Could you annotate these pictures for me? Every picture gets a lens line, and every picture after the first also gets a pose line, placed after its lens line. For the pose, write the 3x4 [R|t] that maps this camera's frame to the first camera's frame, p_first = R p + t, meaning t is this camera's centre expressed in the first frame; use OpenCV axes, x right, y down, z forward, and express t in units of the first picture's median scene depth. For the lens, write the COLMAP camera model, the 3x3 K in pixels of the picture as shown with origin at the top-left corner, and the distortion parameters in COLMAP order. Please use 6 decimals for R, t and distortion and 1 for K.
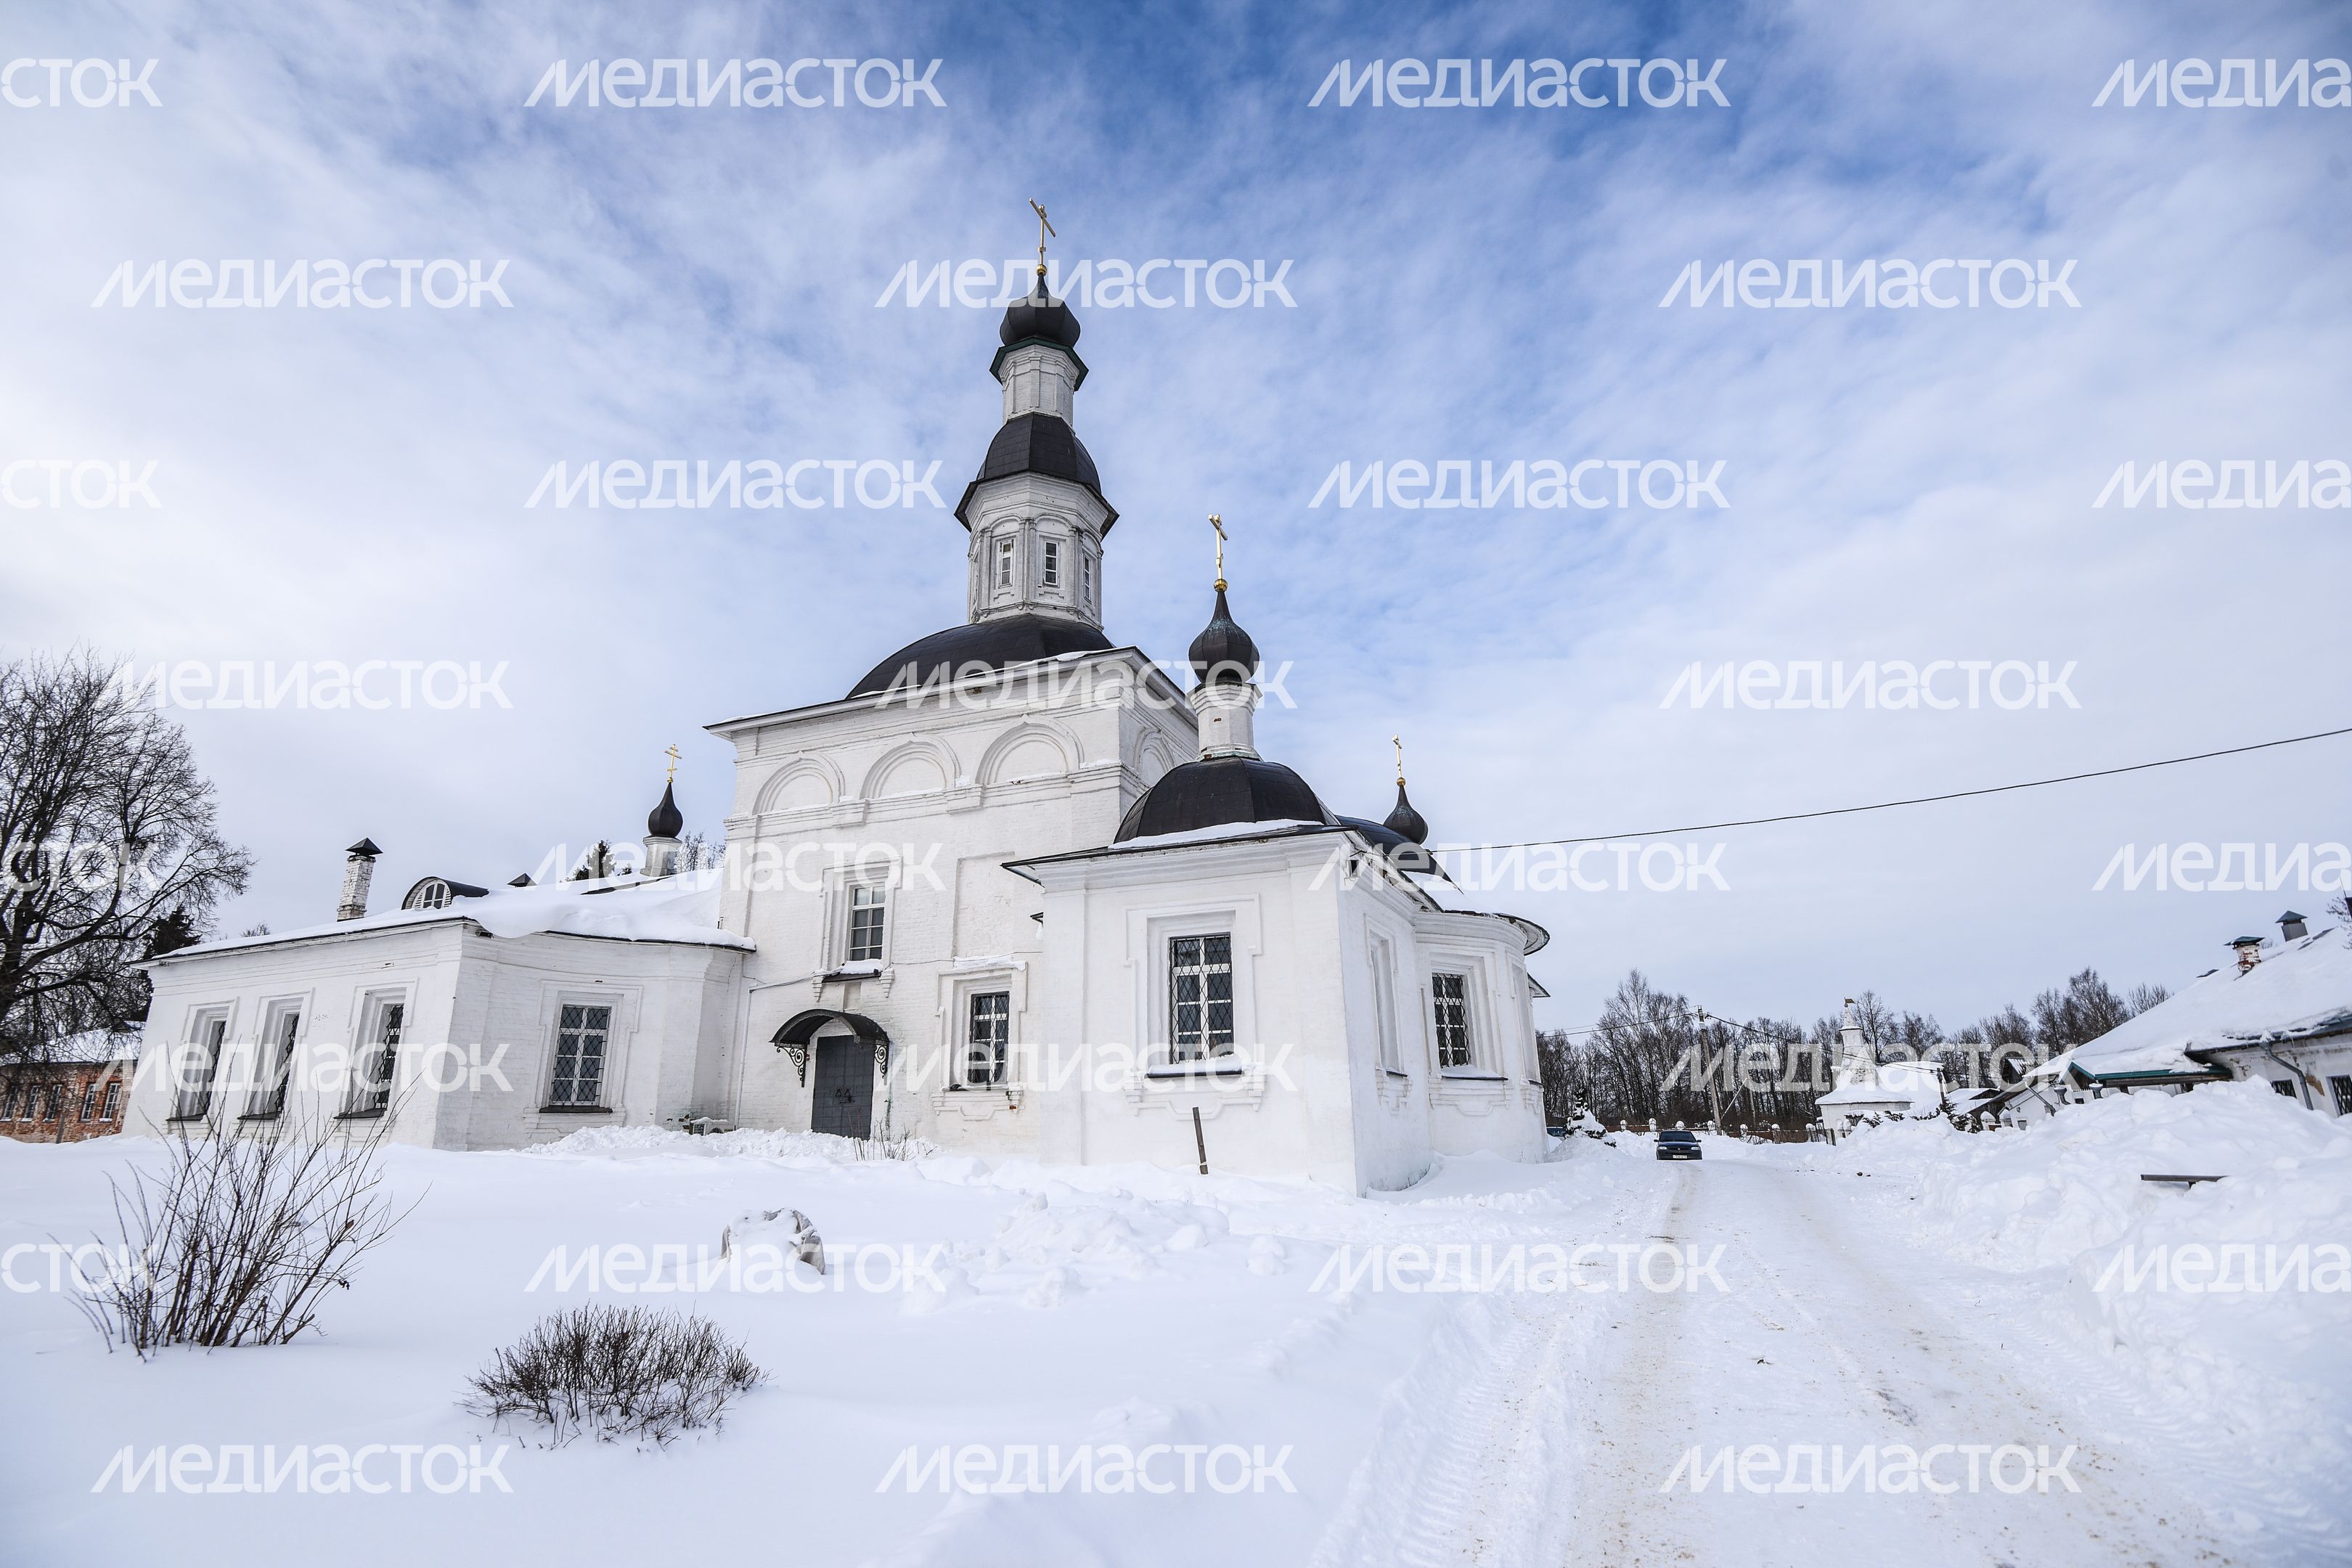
lens RADIAL K [[1077.1, 0, 1166.7], [0, 1077.1, 799.8], [0, 0, 1]] dist [0.002216, -0.021085]
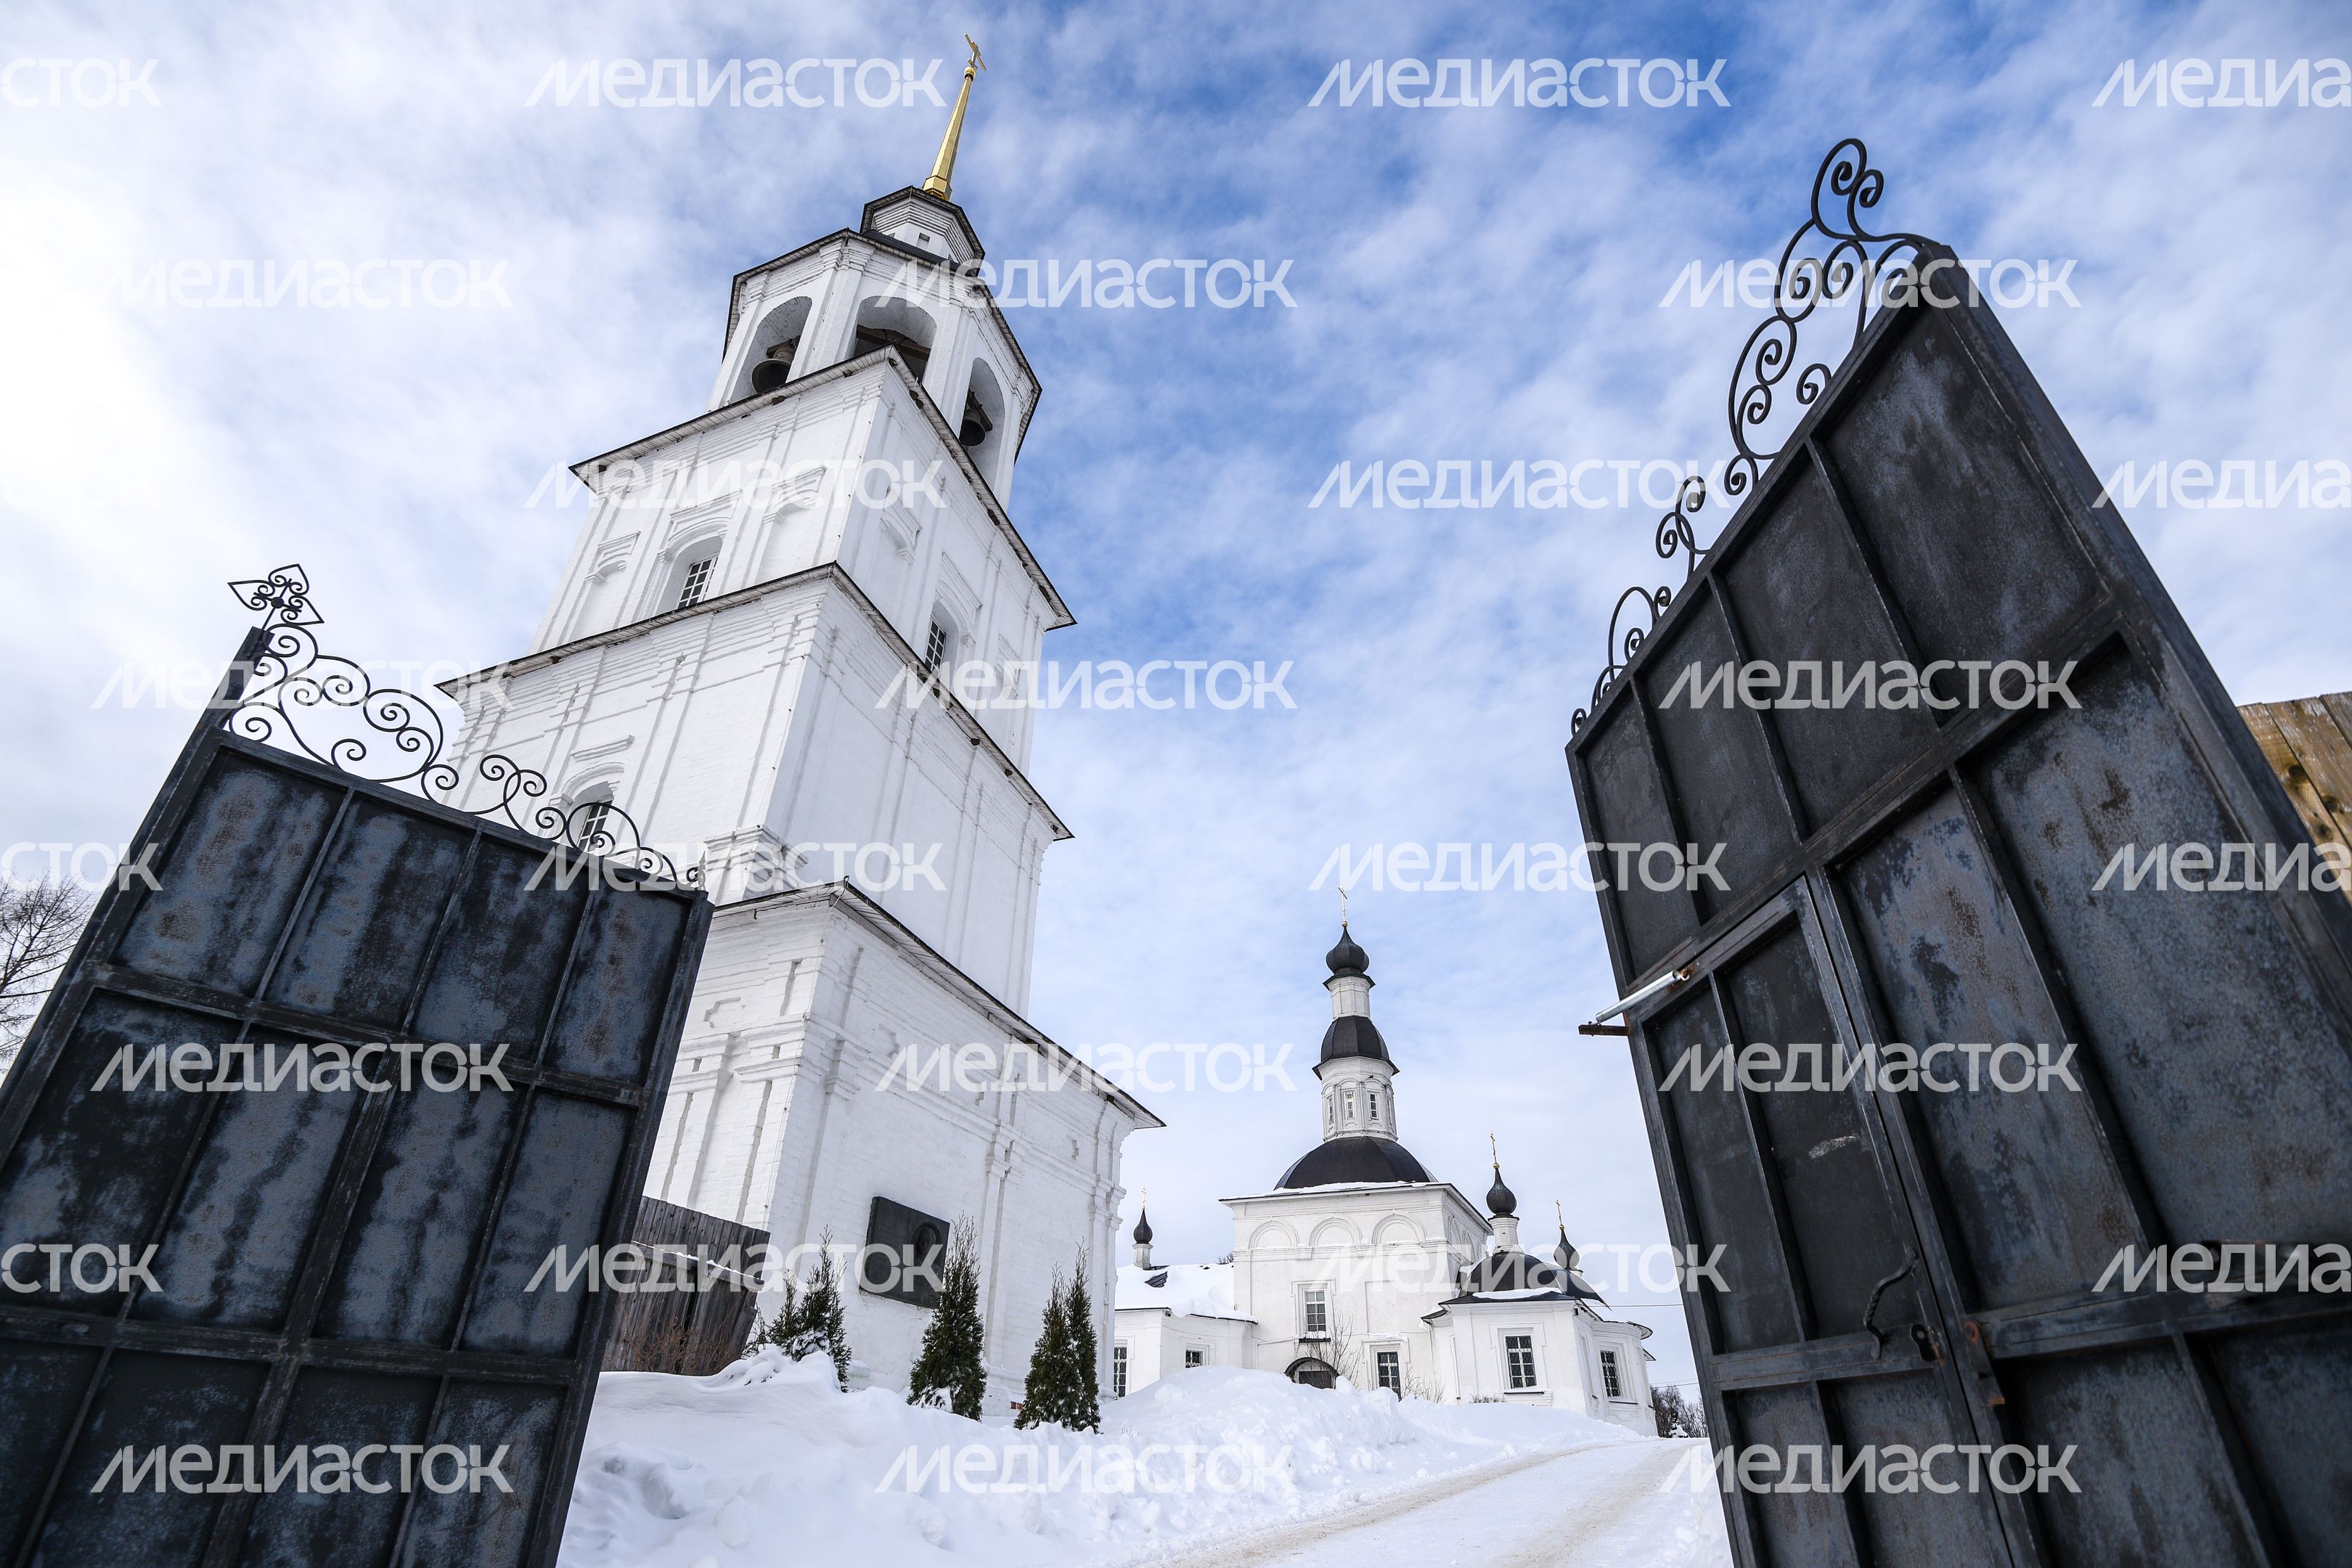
lens RADIAL K [[1099.9, 0, 1160.8], [0, 1099.9, 787.0], [0, 0, 1]] dist [-0.010298, -0.020257]
pose [[0.997971, 0.013000, -0.062335, -0.471166], [-0.029565, 0.961618, -0.272794, -0.279744], [0.056396, 0.274084, 0.960051, -1.351871]]
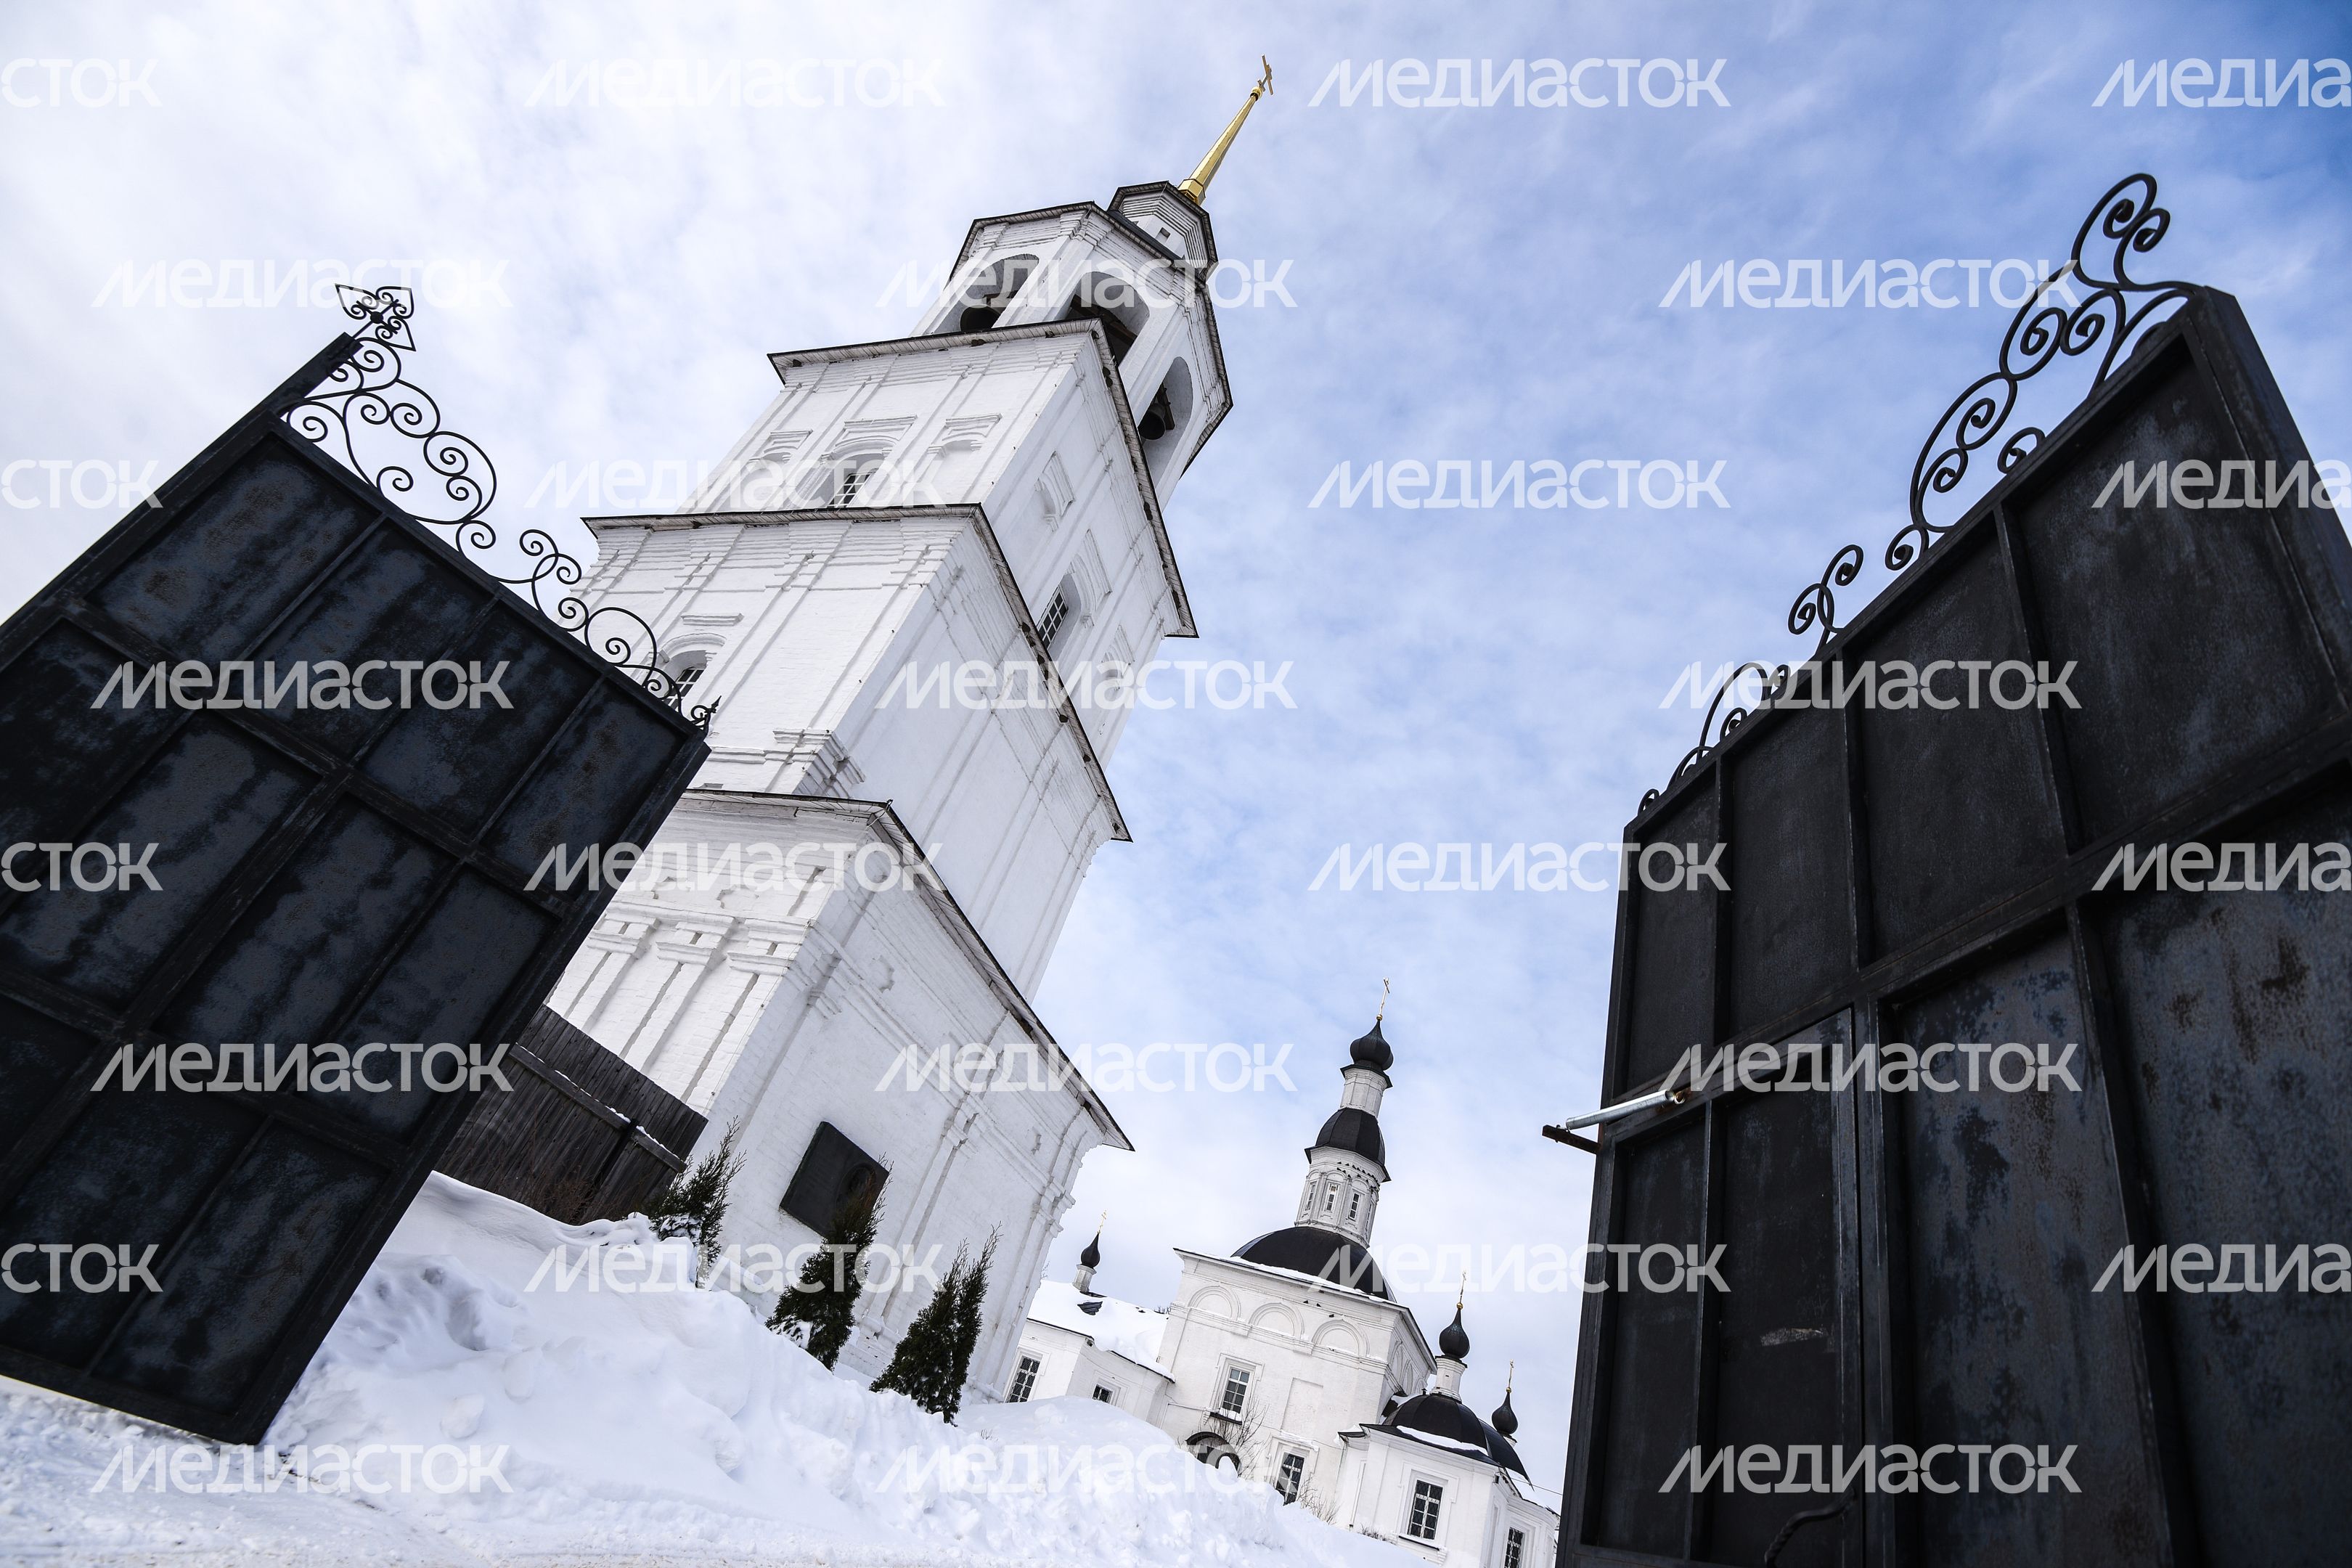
lens RADIAL K [[1101.1, 0, 1159.8], [0, 1101.1, 786.9], [0, 0, 1]] dist [-0.012143, -0.017892]
pose [[0.944381, 0.294933, -0.145460, -0.459954], [-0.325553, 0.900971, -0.286821, -0.275609], [0.046462, 0.318223, 0.946876, -1.334574]]
